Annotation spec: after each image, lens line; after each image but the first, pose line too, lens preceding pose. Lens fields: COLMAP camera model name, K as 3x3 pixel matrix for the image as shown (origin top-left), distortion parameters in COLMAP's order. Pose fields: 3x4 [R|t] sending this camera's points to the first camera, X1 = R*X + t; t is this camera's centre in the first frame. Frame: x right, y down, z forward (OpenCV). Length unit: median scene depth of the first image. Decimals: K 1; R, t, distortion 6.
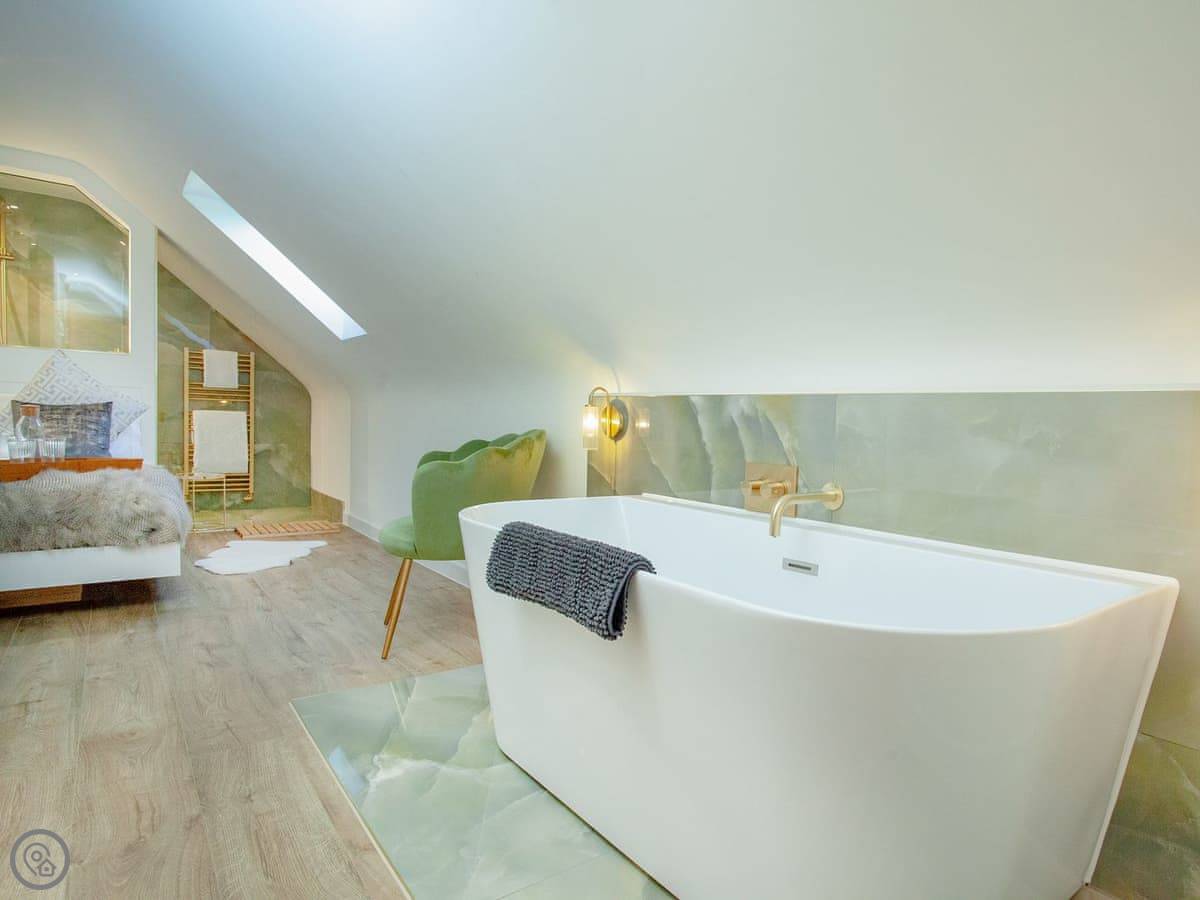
lens RADIAL K [[647.2, 0, 600.0], [0, 647.2, 450.0], [0, 0, 1]] dist [-0.037032, 0.000692]
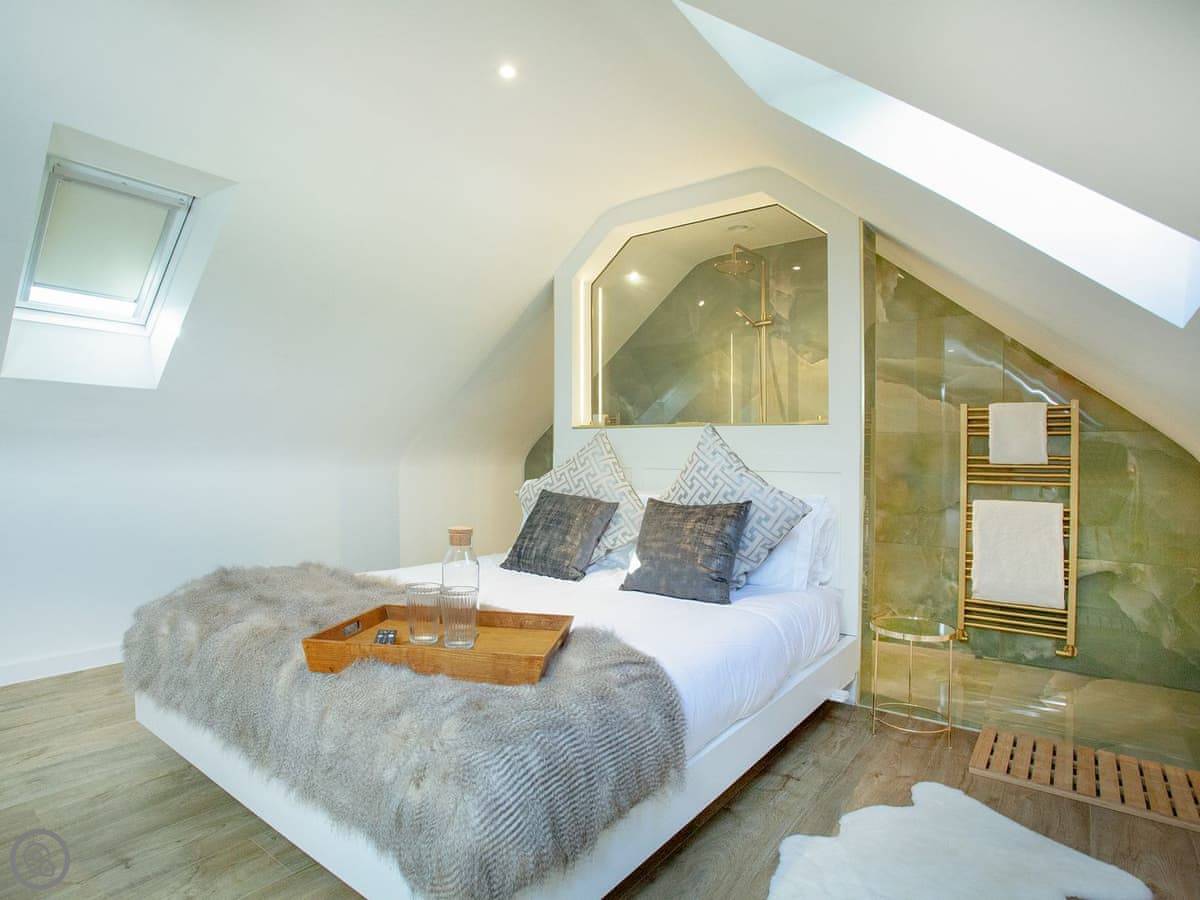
lens RADIAL K [[673.7, 0, 597.0], [0, 673.7, 473.2], [0, 0, 1]] dist [-0.039062, 0.047429]
pose [[0.324620, -0.012093, -0.945767, -0.120556], [-0.047356, 0.998456, -0.029021, -0.051150], [0.944658, 0.054209, 0.323546, 0.418191]]
